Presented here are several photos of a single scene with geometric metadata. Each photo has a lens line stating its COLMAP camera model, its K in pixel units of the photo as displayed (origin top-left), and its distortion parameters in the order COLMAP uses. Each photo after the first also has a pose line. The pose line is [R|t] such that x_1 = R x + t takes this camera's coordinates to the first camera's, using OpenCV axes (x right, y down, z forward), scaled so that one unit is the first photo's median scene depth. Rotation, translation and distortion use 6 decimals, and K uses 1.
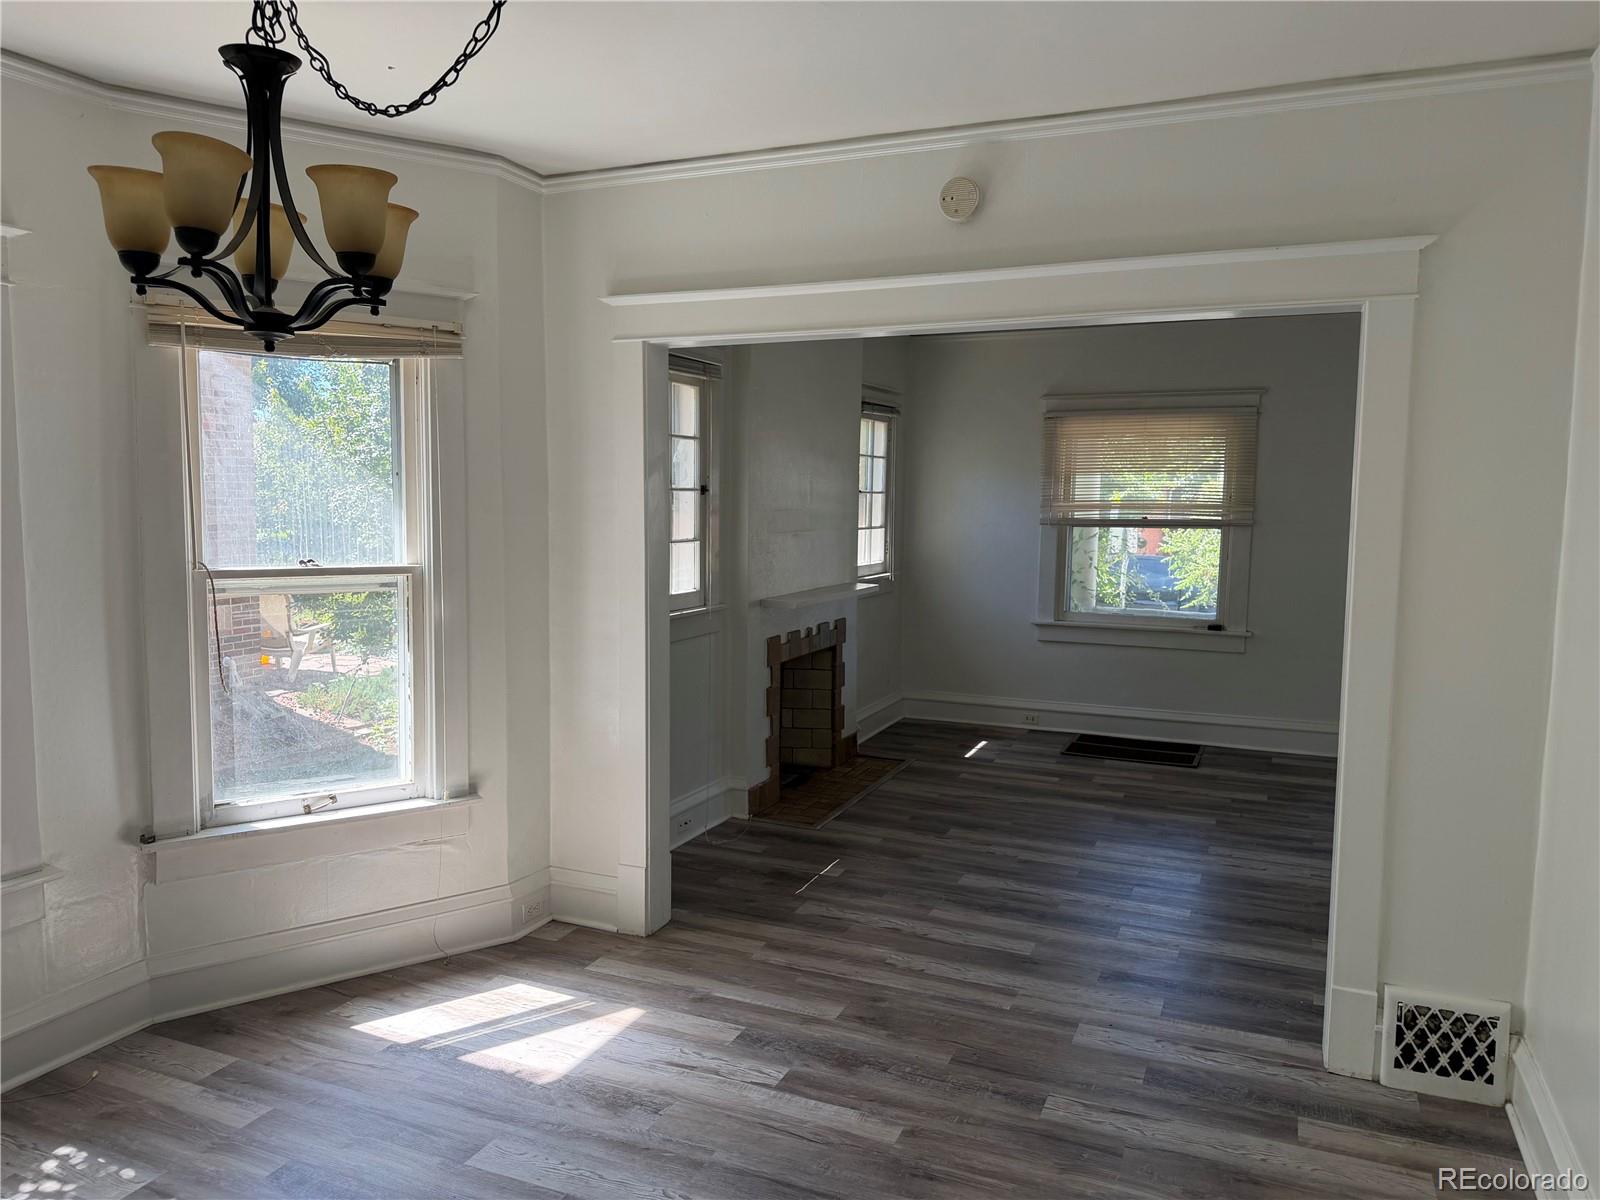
lens RADIAL K [[1124.9, 0, 807.9], [0, 1124.9, 599.1], [0, 0, 1]] dist [-0.003028, -0.002934]
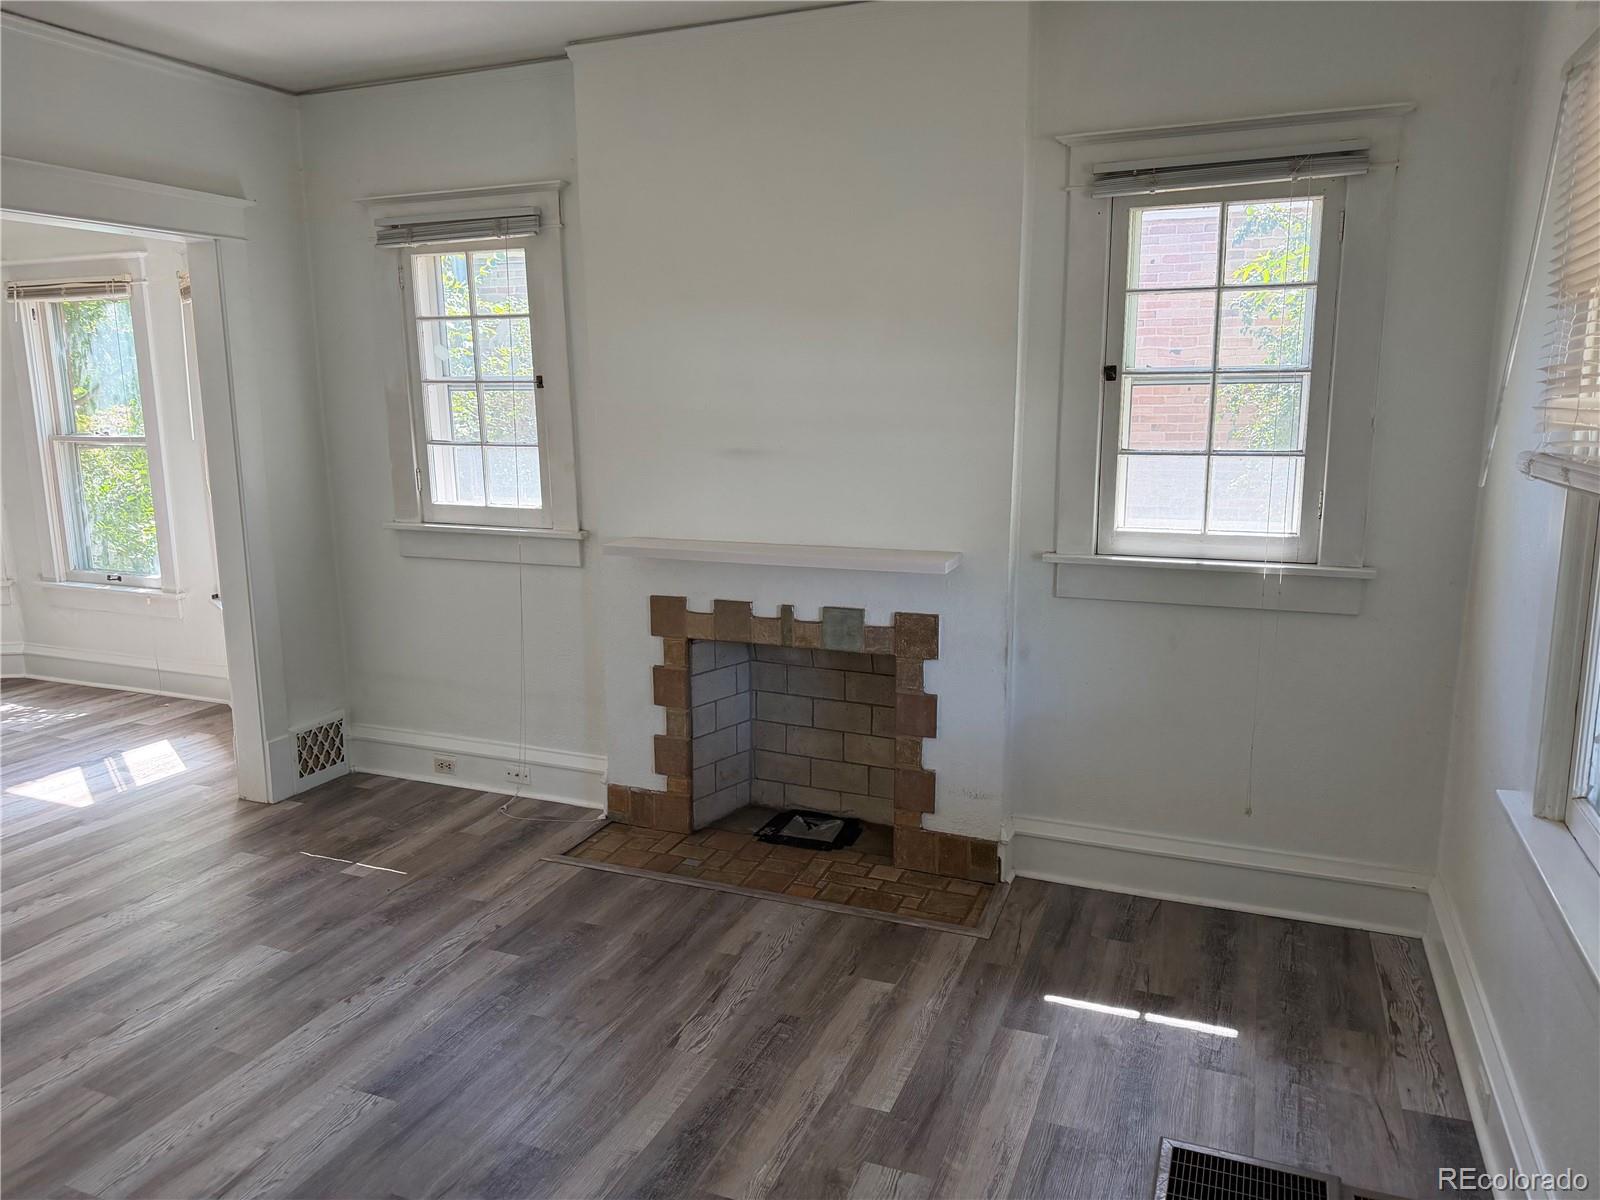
lens RADIAL K [[1133.1, 0, 783.2], [0, 1133.1, 602.7], [0, 0, 1]] dist [0.000009, -0.000783]
pose [[0.002035, 0.176506, -0.984298, 0.790984], [-0.083281, 0.980910, 0.175726, -0.108885], [0.996524, 0.081615, 0.016695, 1.294438]]
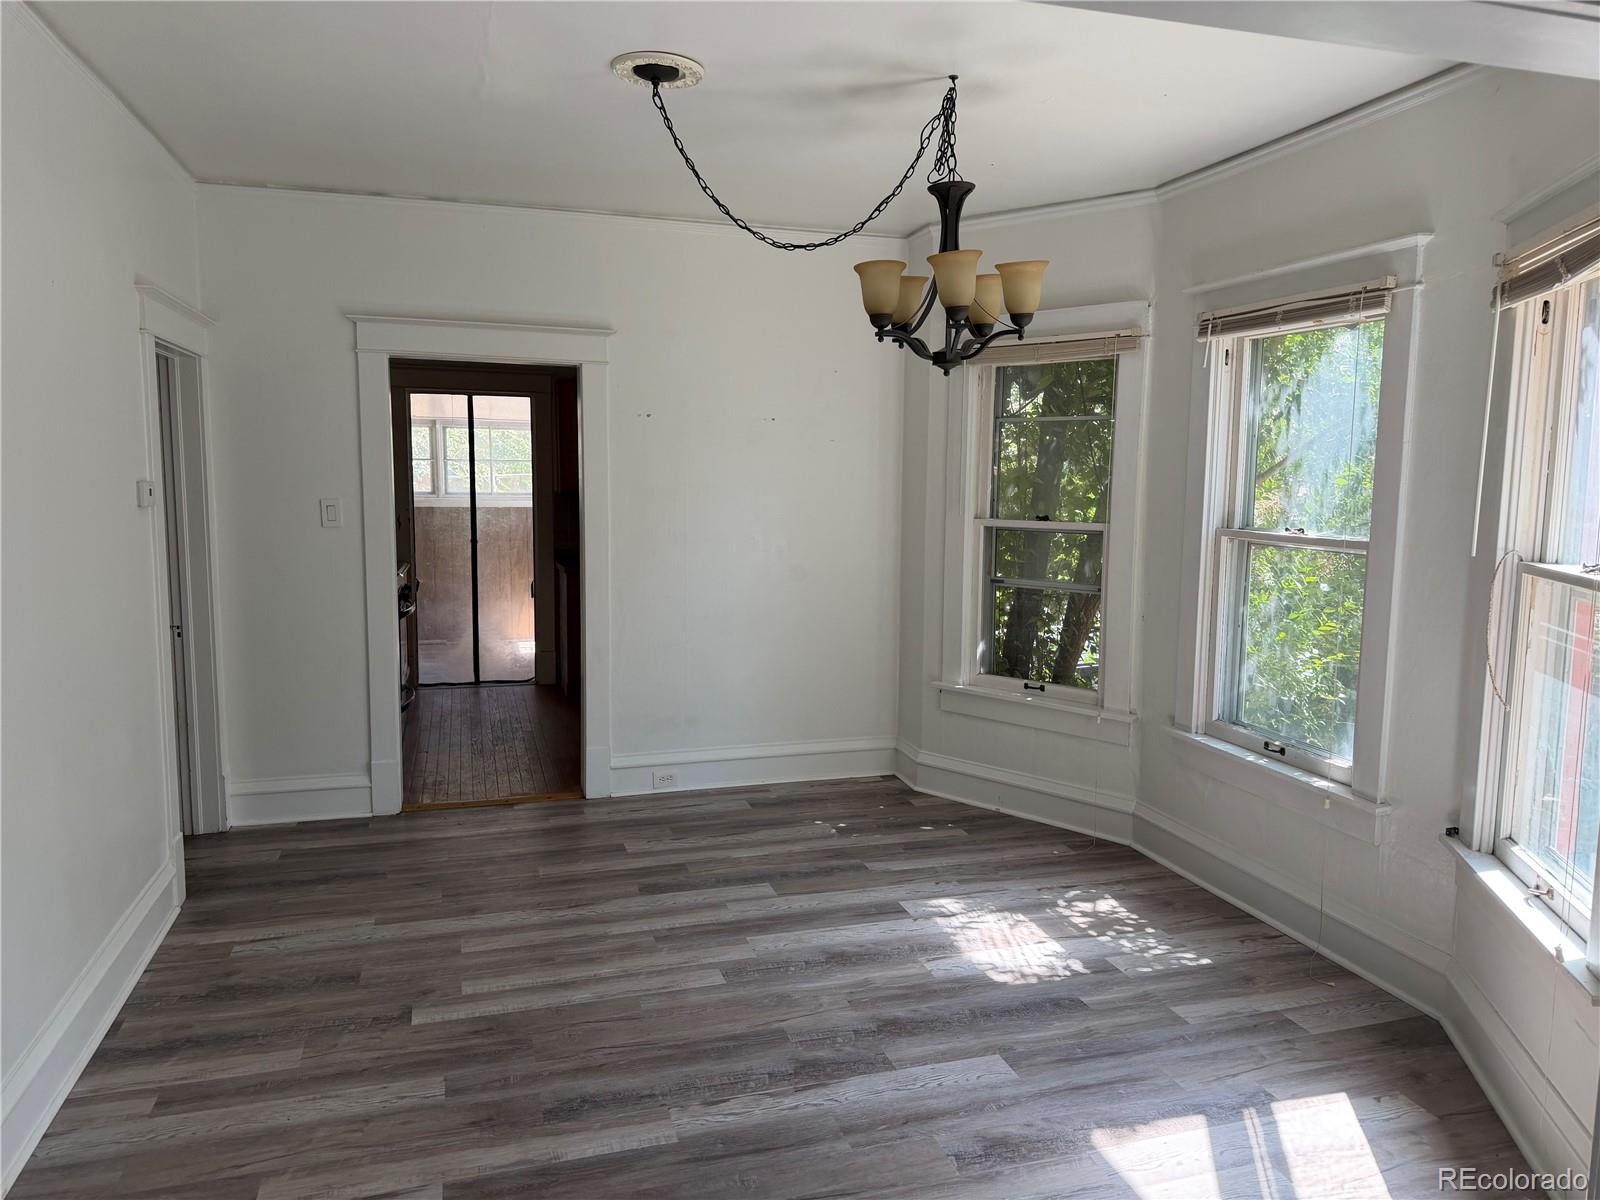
lens RADIAL K [[1124.9, 0, 807.9], [0, 1124.9, 599.1], [0, 0, 1]] dist [-0.003028, -0.002934]
pose [[-0.763844, 0.057682, -0.642818, 0.312130], [-0.076214, 0.980968, 0.178589, -0.079465], [0.640885, 0.185406, -0.744910, 0.934075]]
